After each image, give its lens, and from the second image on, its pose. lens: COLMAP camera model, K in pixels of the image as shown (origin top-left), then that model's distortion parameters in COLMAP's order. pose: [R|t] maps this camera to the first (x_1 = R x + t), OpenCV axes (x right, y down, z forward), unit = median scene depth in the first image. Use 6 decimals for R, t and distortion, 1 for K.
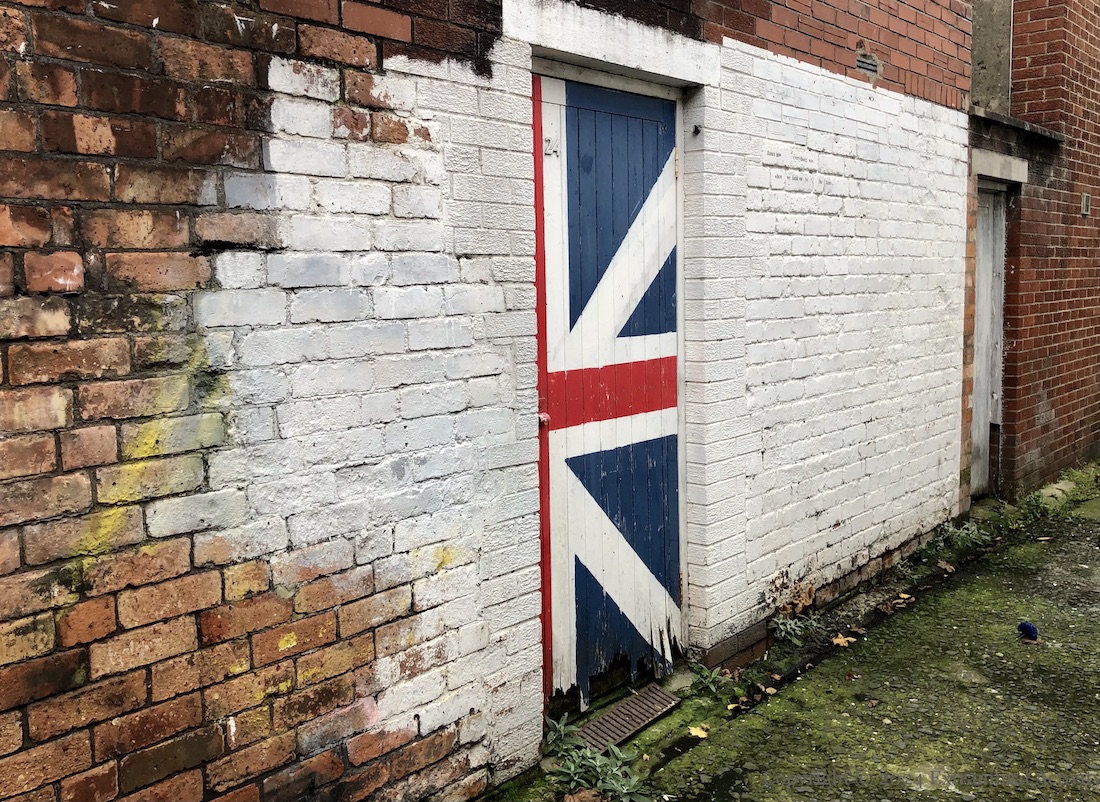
lens RADIAL K [[1034.9, 0, 548.9], [0, 1034.9, 391.8], [0, 0, 1]] dist [0.074495, 0.000000]
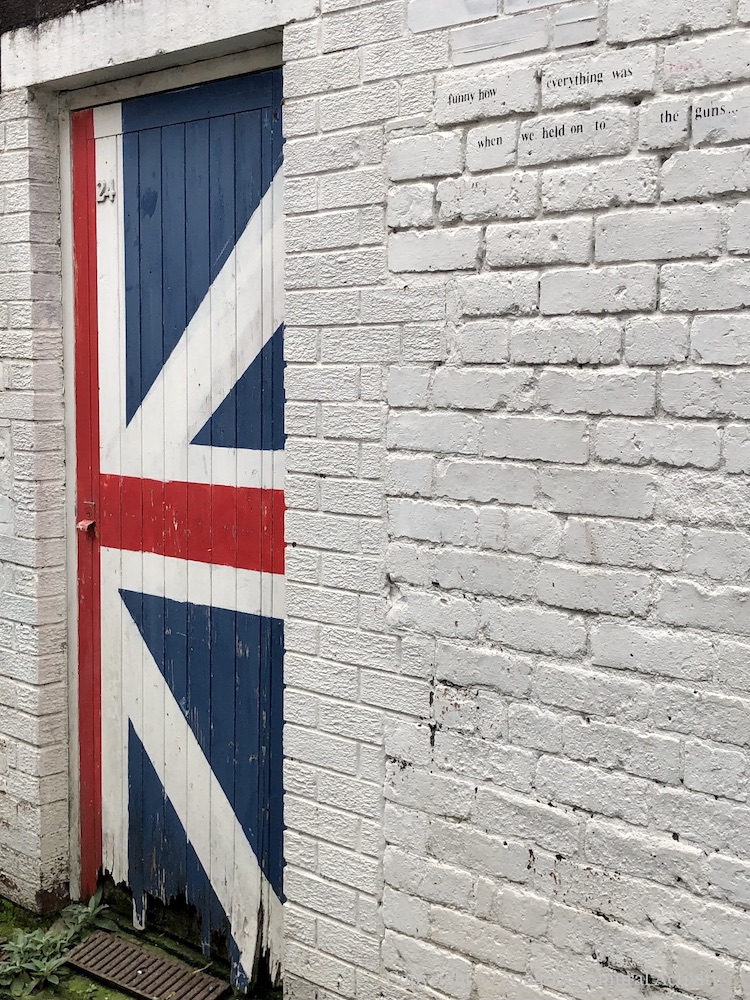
lens RADIAL K [[1370.6, 0, 373.9], [0, 1370.6, 504.3], [0, 0, 1]] dist [0.032522, 0.000000]
pose [[-0.052599, 0.119499, -0.991440, 0.961455], [-0.116760, 0.985269, 0.124950, -0.140063], [0.991766, 0.122333, -0.037871, 1.149856]]
